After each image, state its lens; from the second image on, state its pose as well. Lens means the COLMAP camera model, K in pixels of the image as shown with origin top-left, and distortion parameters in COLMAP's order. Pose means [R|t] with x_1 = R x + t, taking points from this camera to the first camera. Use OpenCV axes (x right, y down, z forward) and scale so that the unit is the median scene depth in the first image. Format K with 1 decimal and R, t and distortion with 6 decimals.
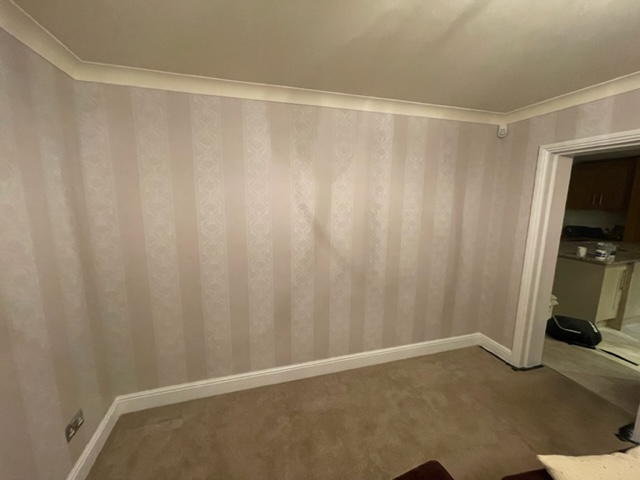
lens RADIAL K [[264.8, 0, 323.4], [0, 264.8, 243.2], [0, 0, 1]] dist [0.010997, -0.000044]
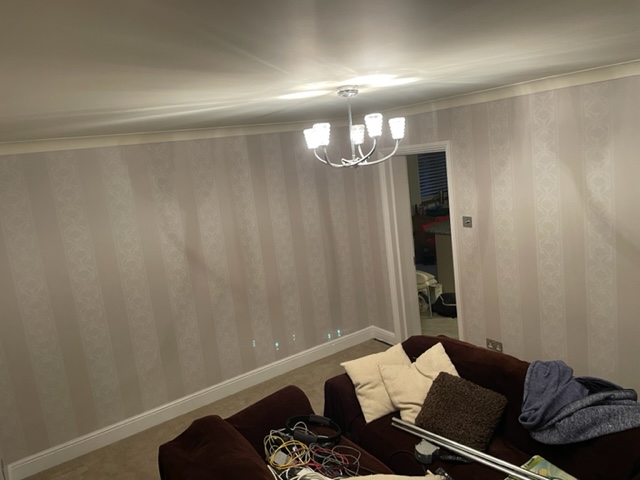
lens RADIAL K [[490.8, 0, 322.7], [0, 490.8, 240.6], [0, 0, 1]] dist [0.063166, -0.006407]
pose [[0.946950, -0.167220, 0.274452, -0.051244], [0.166374, 0.985706, 0.026533, -0.073576], [-0.274966, 0.020536, 0.961235, -0.956120]]
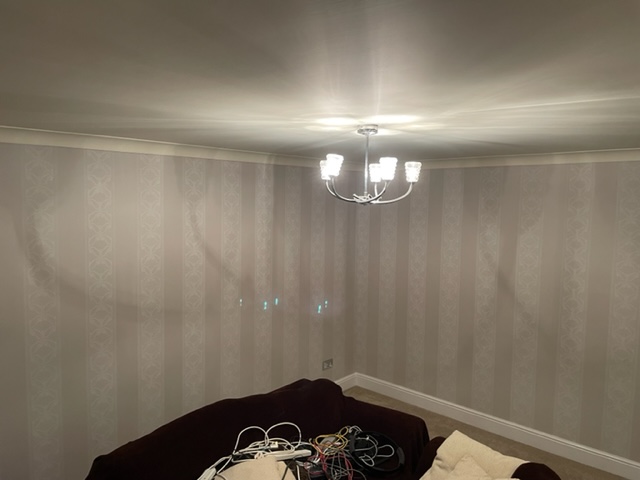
lens RADIAL K [[490.8, 0, 323.9], [0, 490.8, 242.3], [0, 0, 1]] dist [0.063166, -0.006407]
pose [[0.519474, 0.083278, -0.850418, 1.216139], [-0.151532, 0.988443, 0.004231, -0.098946], [0.840943, 0.126668, 0.526090, -0.581263]]
